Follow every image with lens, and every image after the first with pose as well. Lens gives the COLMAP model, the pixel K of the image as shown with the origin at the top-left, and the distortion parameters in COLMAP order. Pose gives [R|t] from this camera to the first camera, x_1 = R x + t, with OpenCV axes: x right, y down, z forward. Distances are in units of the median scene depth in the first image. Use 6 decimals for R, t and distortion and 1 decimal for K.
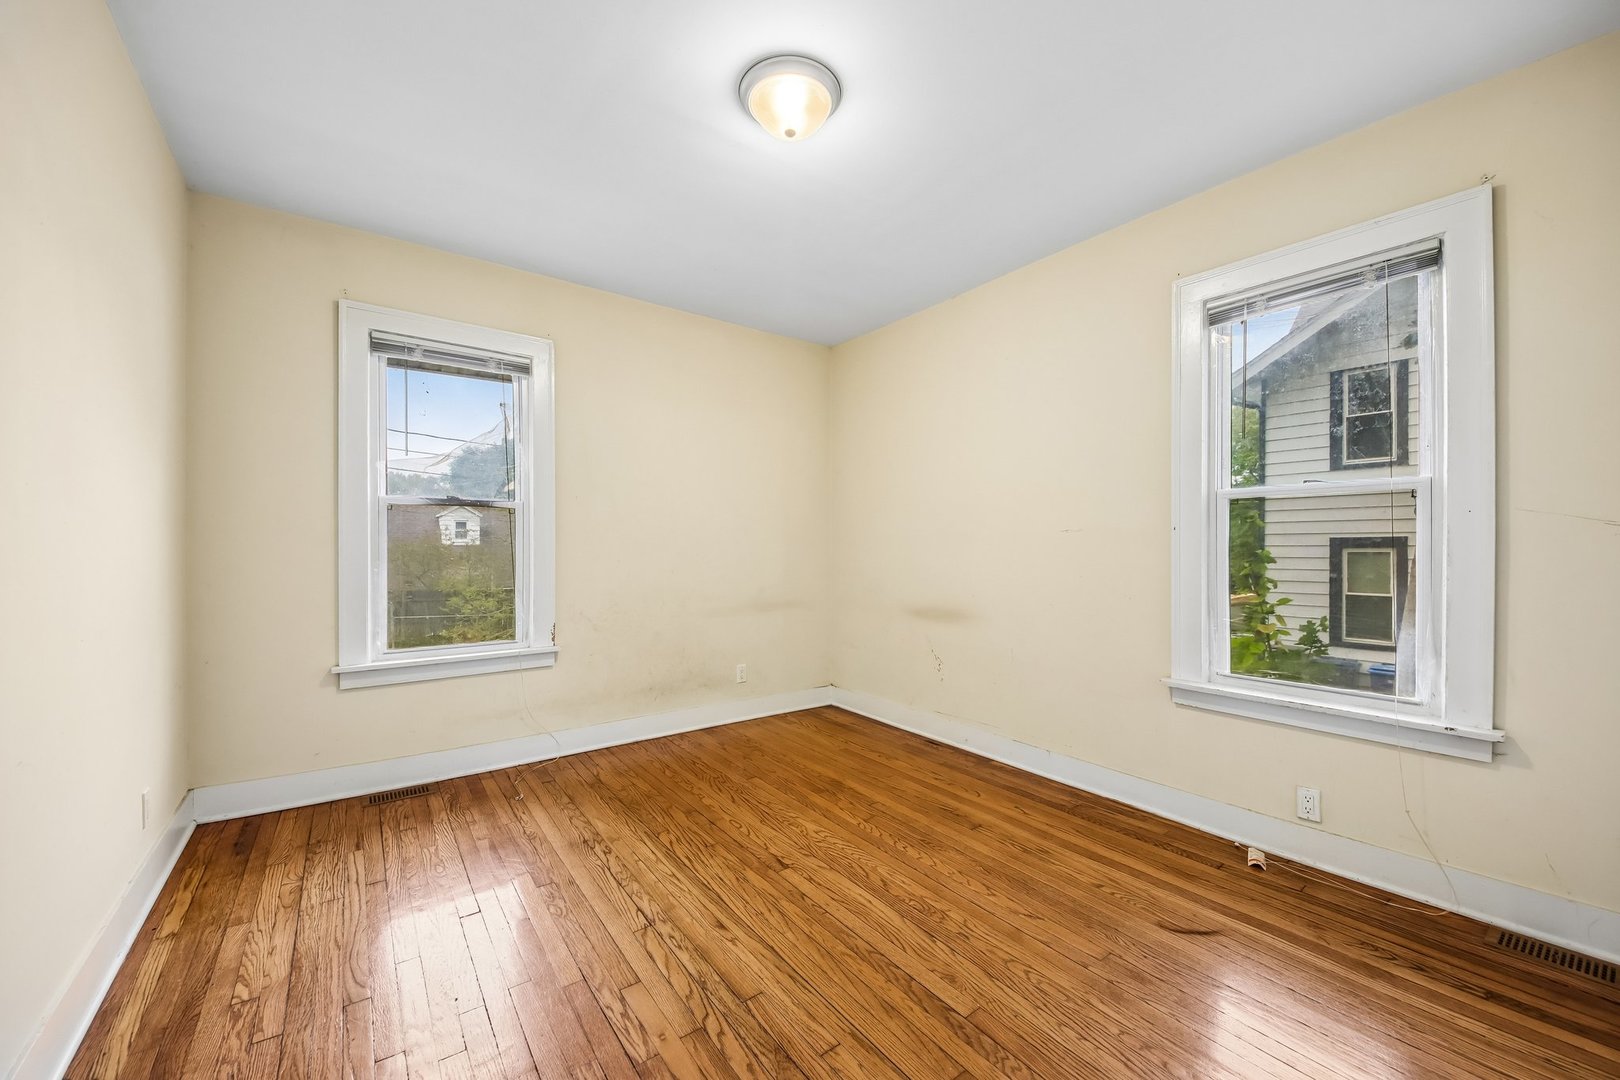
lens RADIAL K [[611.6, 0, 810.0], [0, 611.6, 540.0], [0, 0, 1]] dist [0.000779, -0.000470]
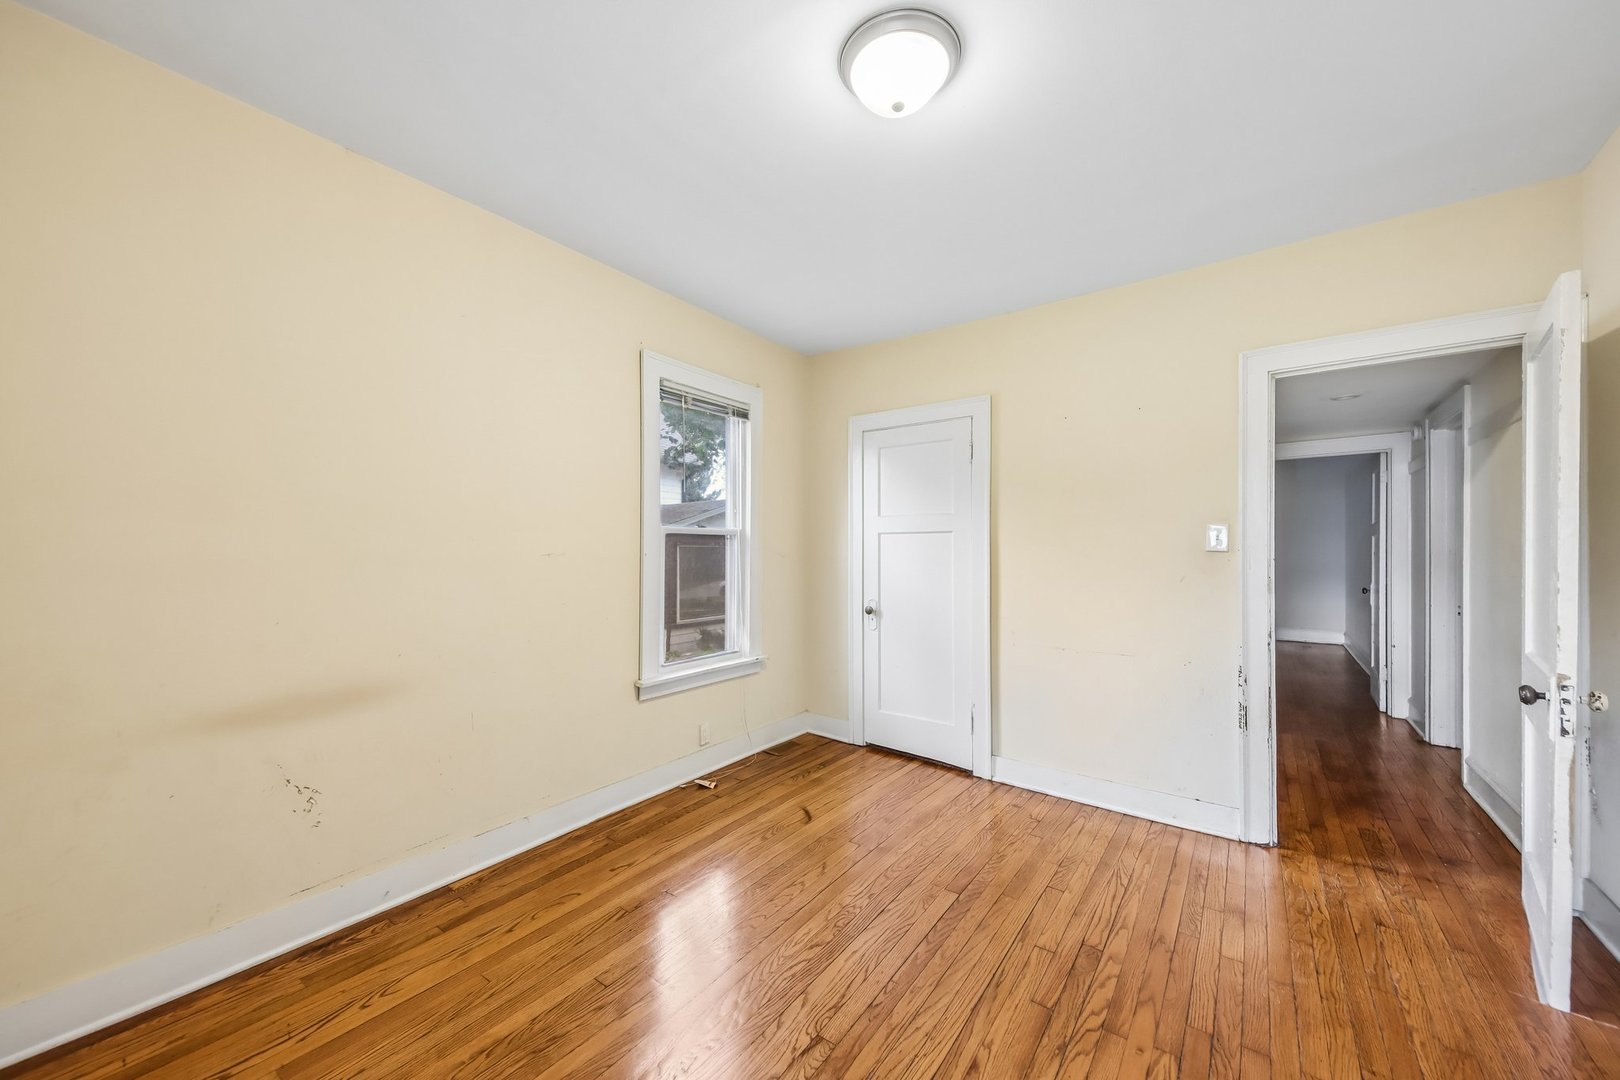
lens RADIAL K [[611.6, 0, 810.0], [0, 611.6, 540.0], [0, 0, 1]] dist [0.000779, -0.000470]
pose [[-0.286516, 0.001811, 0.958074, -0.728441], [0.001819, 0.999997, -0.001346, -0.039246], [-0.958074, 0.001357, -0.286518, 1.237711]]
